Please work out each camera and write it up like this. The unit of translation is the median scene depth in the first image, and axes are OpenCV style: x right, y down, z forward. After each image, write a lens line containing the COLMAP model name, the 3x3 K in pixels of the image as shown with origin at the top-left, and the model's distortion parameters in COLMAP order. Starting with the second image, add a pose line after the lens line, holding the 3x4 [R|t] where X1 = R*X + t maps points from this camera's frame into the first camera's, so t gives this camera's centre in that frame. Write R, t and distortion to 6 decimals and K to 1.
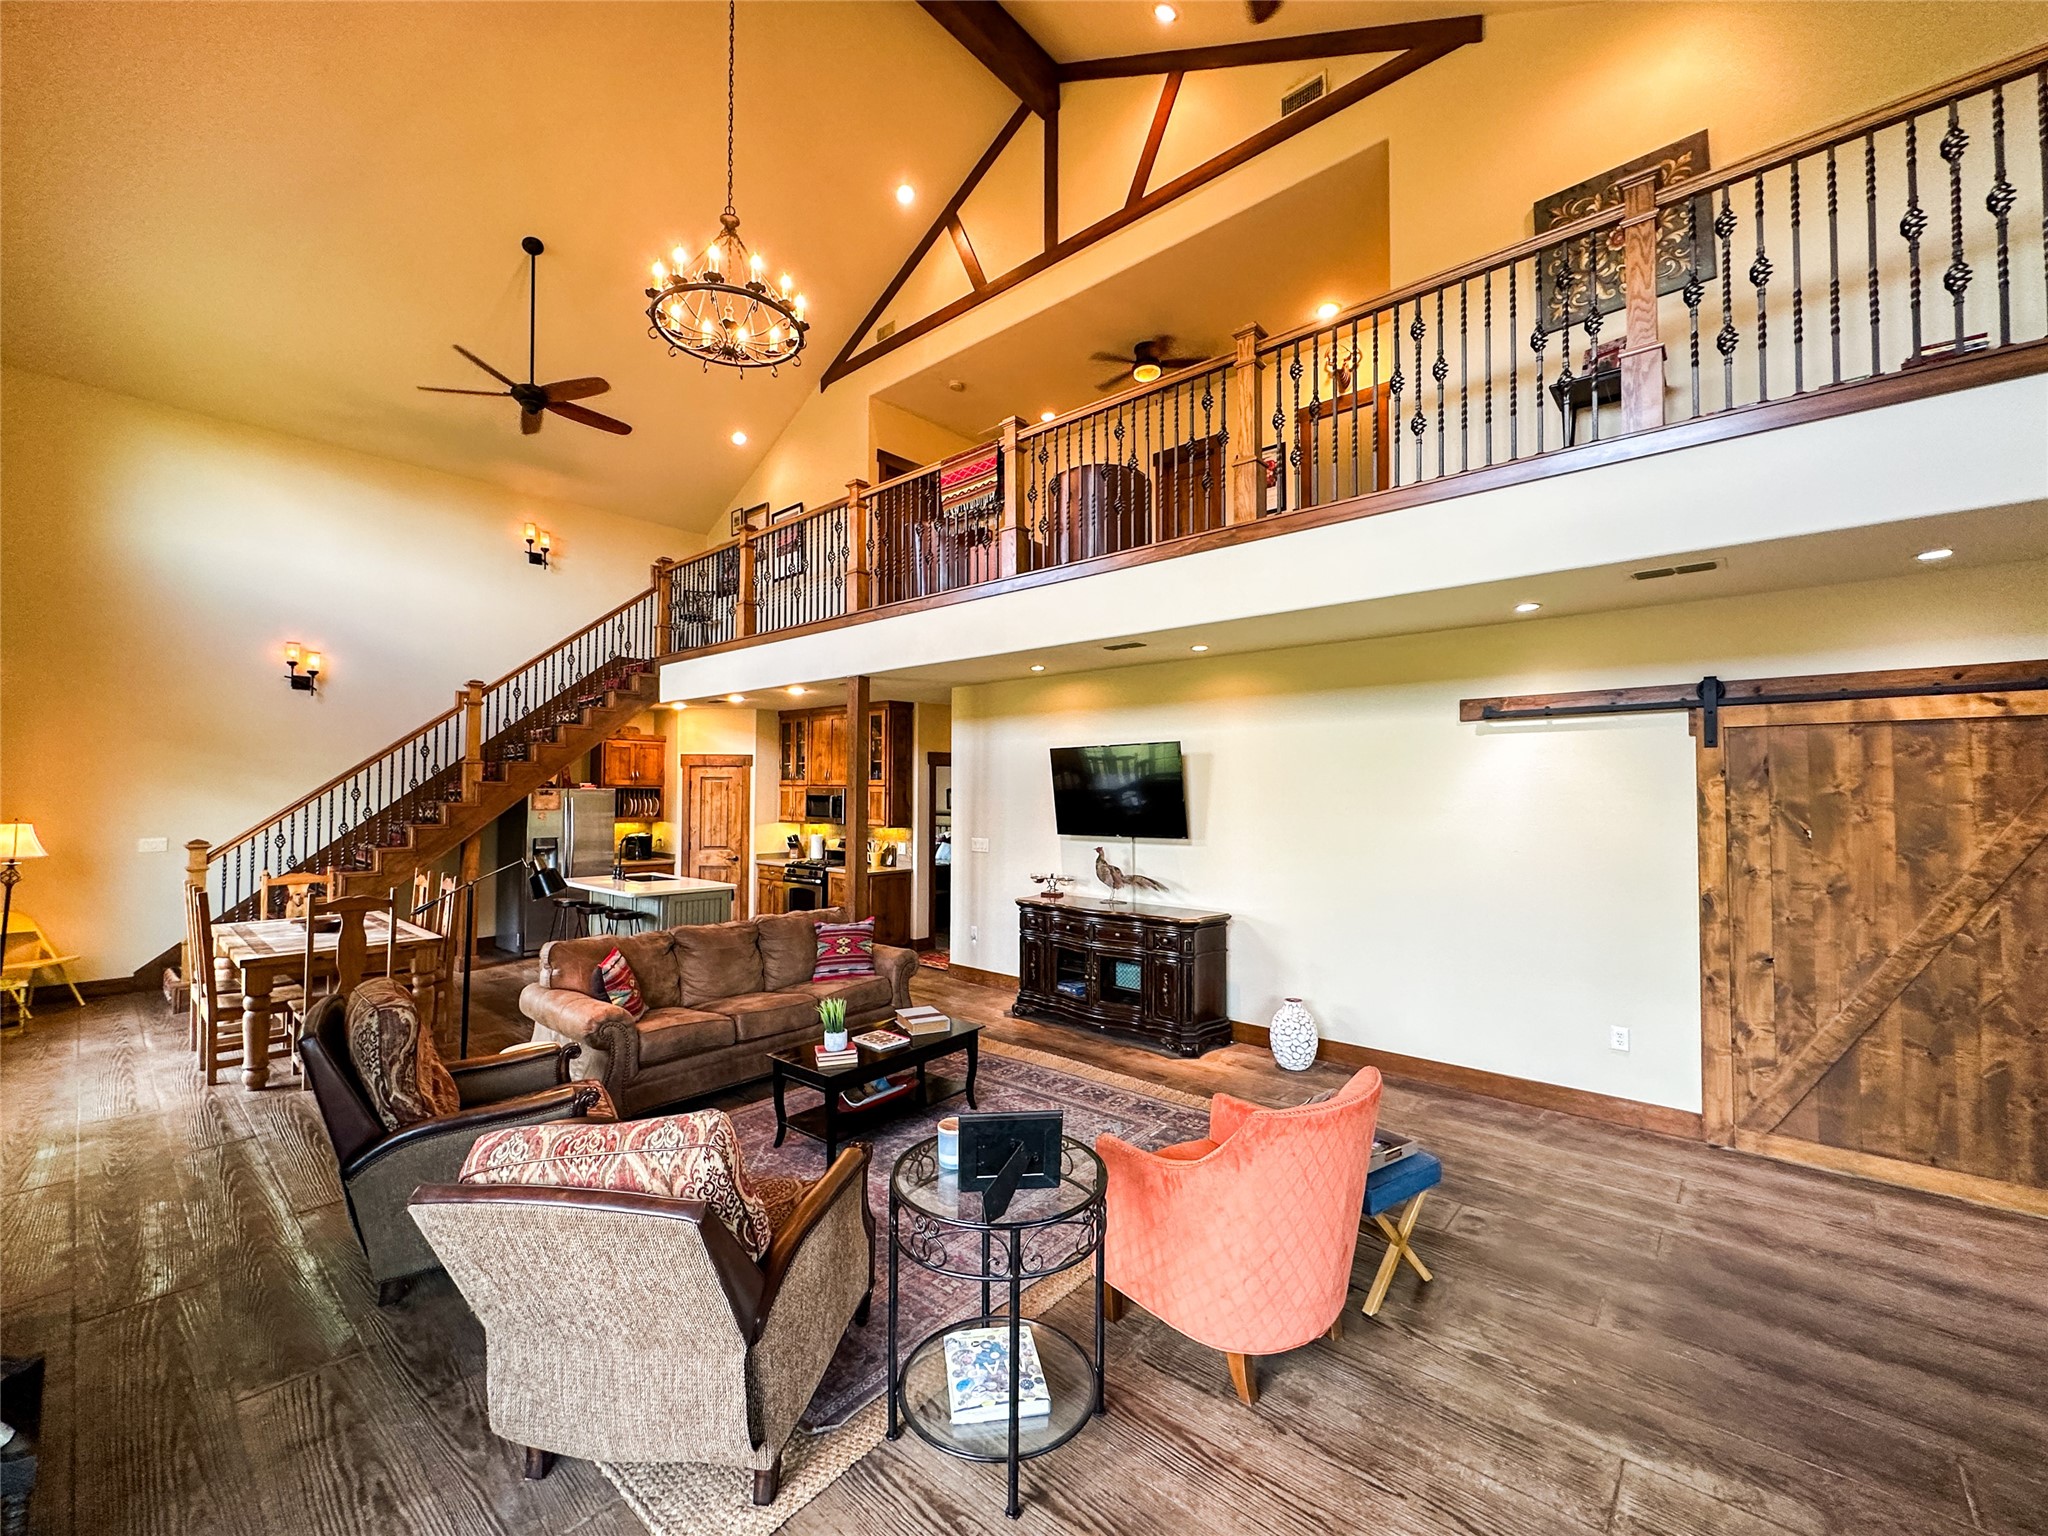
lens RADIAL K [[836.1, 0, 1024.0], [0, 836.1, 768.0], [0, 0, 1]] dist [-0.013494, 0.000033]
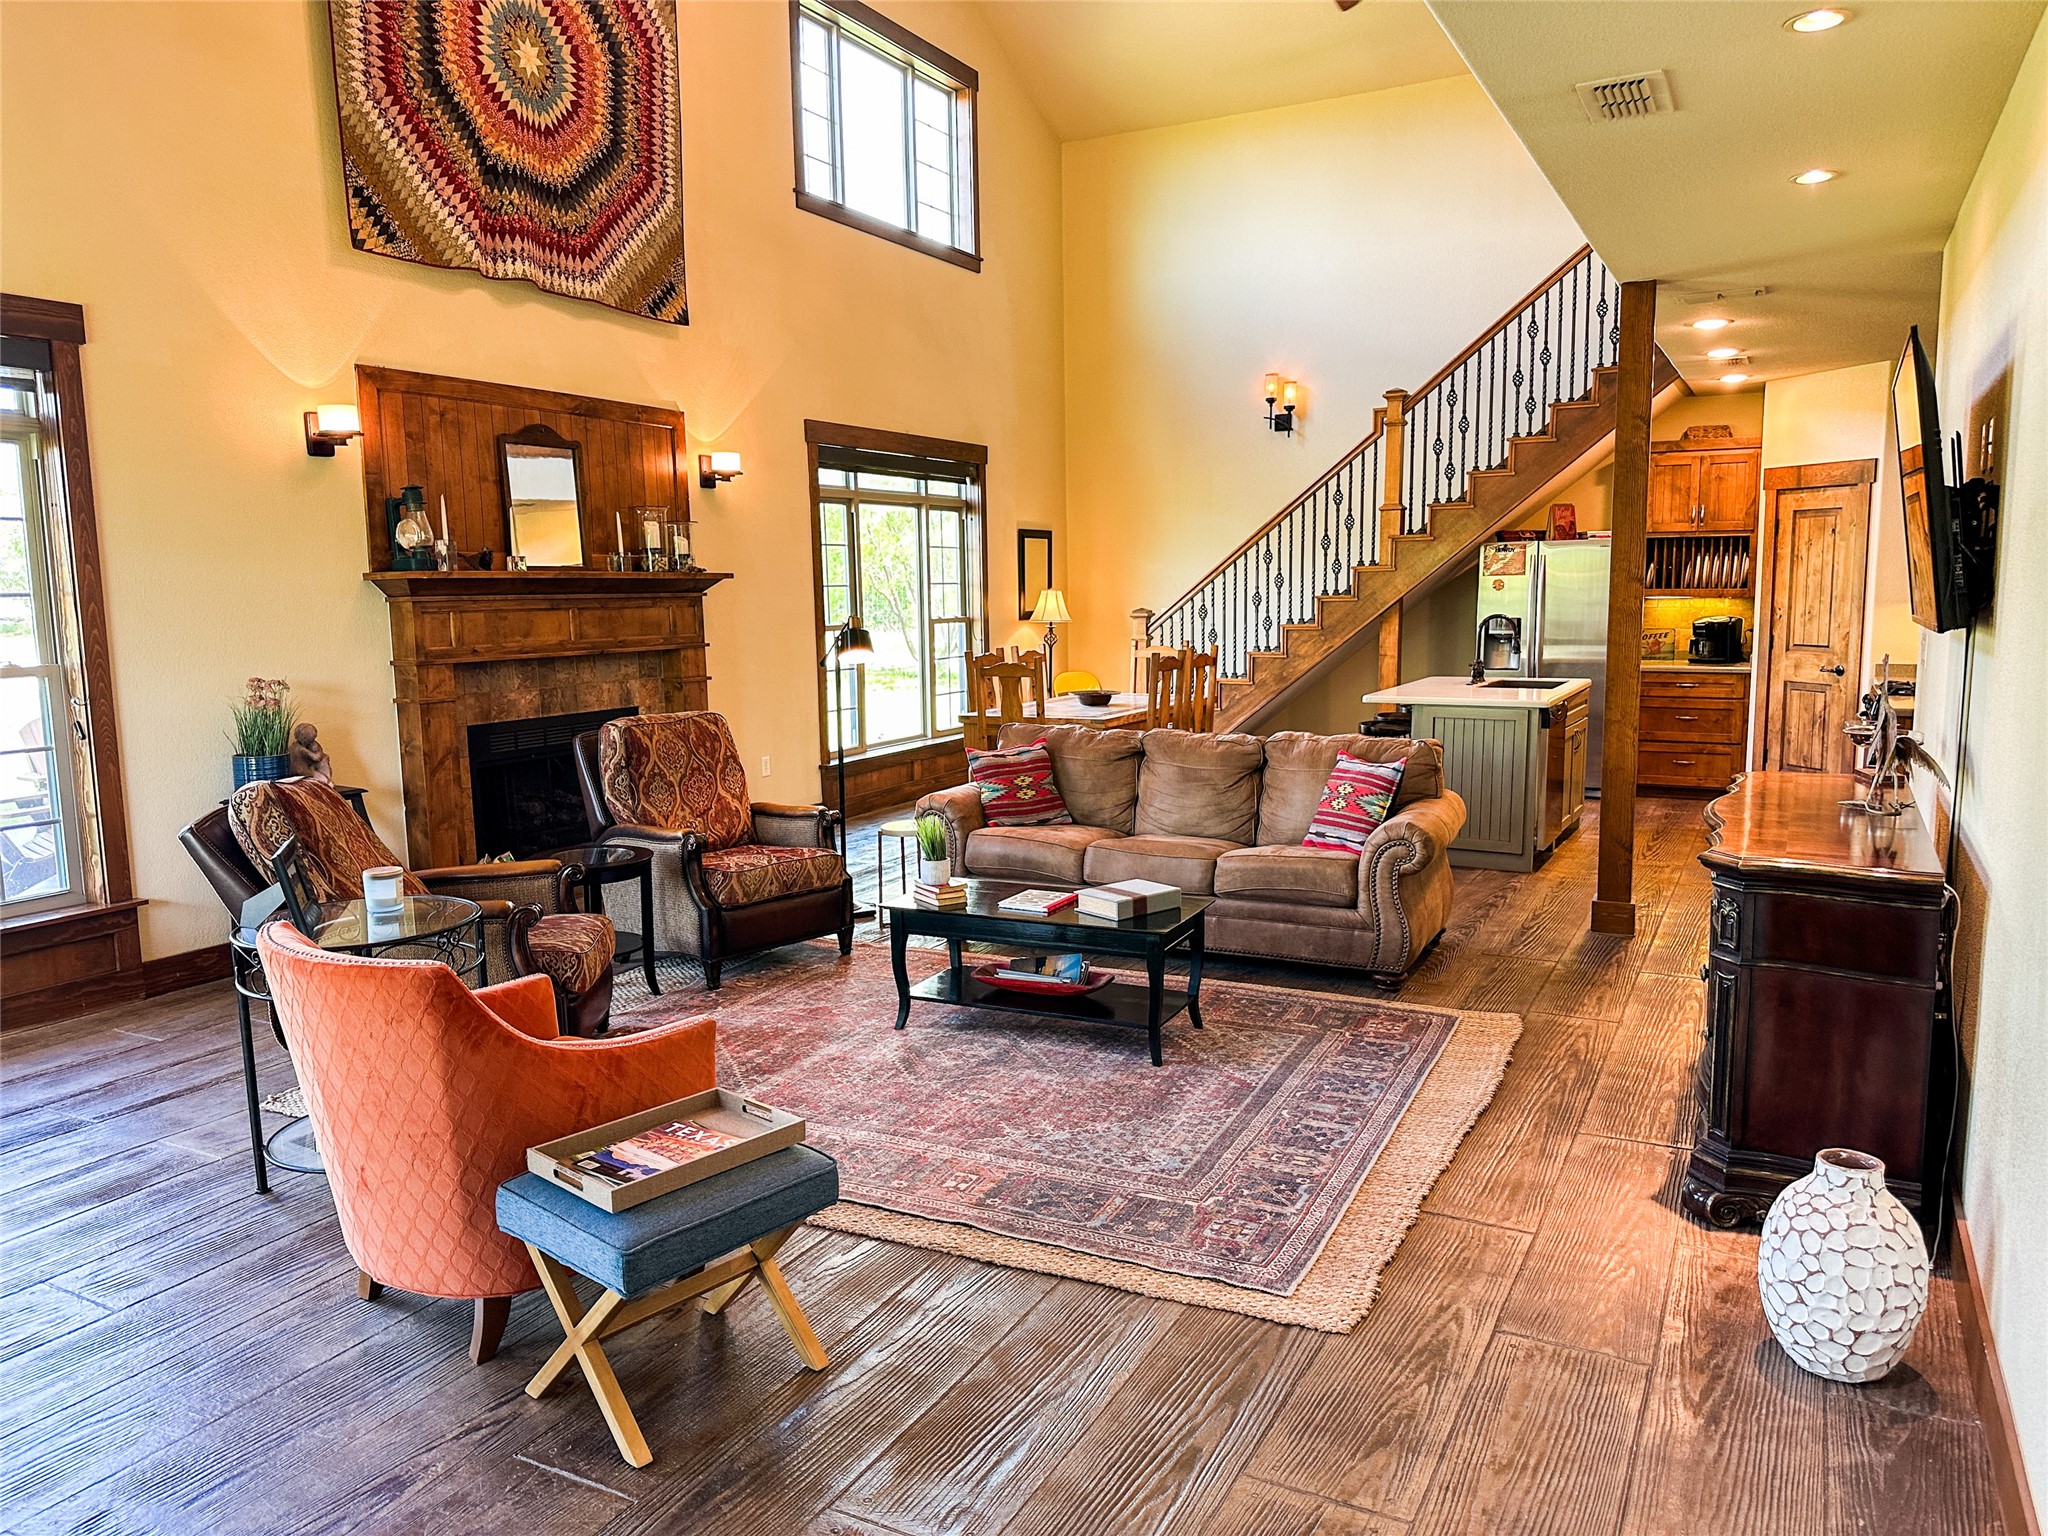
lens RADIAL K [[1458.3, 0, 1024.0], [0, 1458.3, 768.0], [0, 0, 1]] dist [0.002740, 0.000017]
pose [[0.226929, 0.114508, -0.967156, 0.444701], [0.045928, 0.990701, 0.128072, 0.034622], [0.972828, -0.073483, 0.219559, 0.356684]]
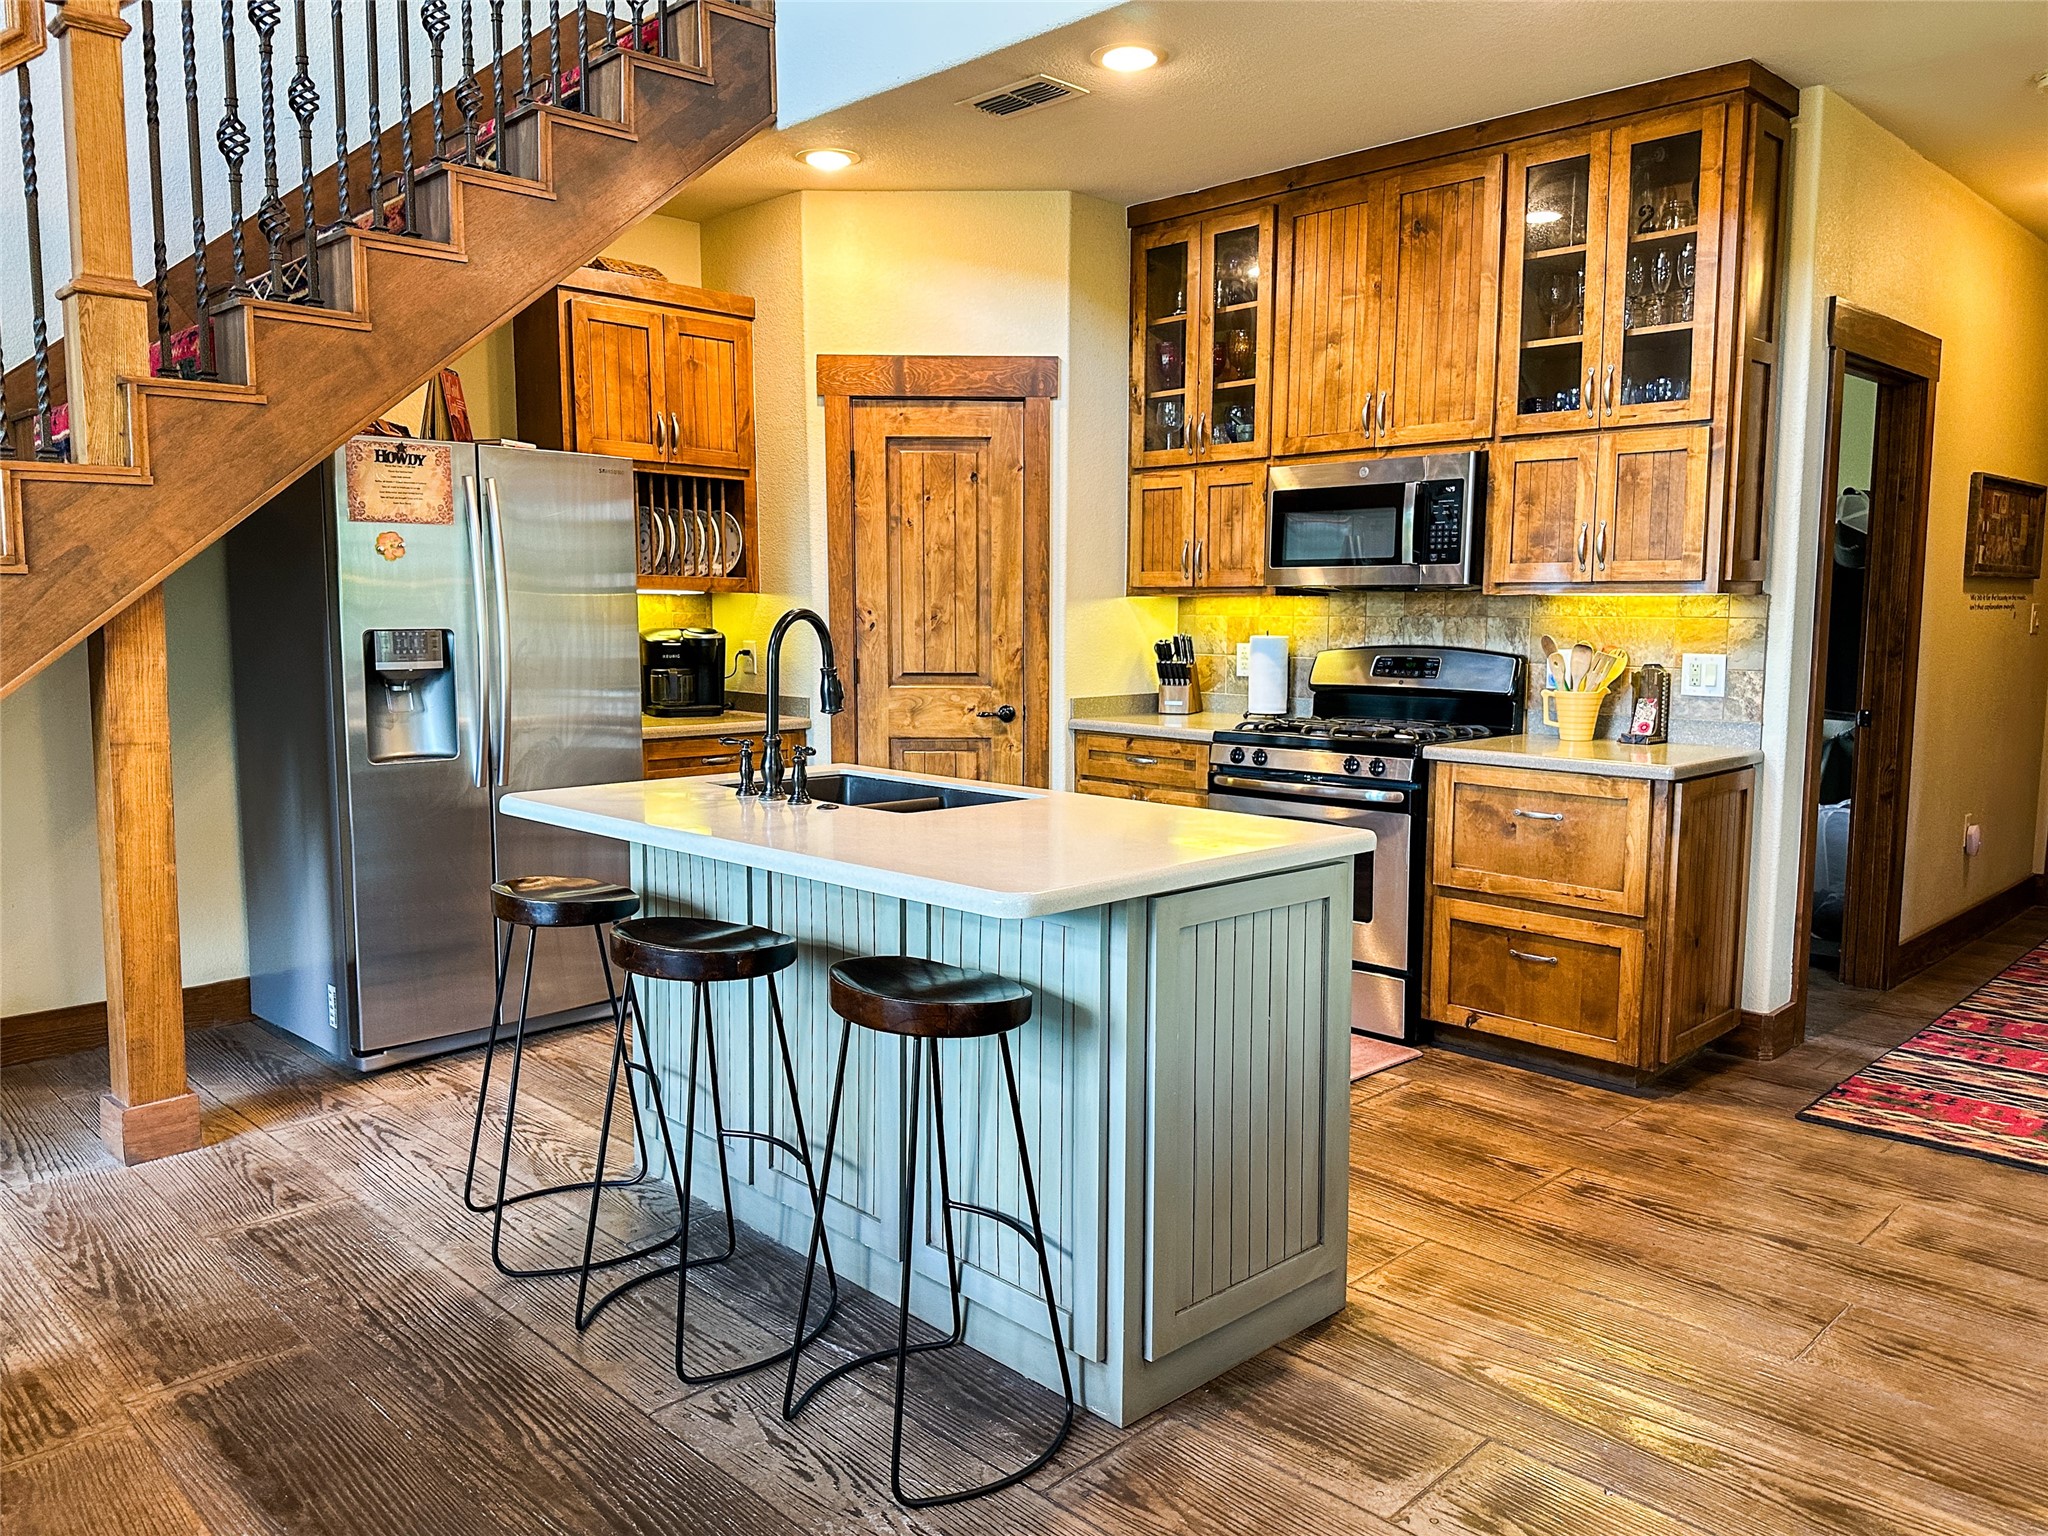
lens RADIAL K [[1481.5, 0, 1024.0], [0, 1481.5, 768.0], [0, 0, 1]] dist [0.100551, -0.187136]
pose [[0.997533, 0.005573, -0.069984, -0.333718], [0.004071, 0.990576, 0.136906, 0.060553], [0.070087, -0.136853, 0.988109, 0.519579]]
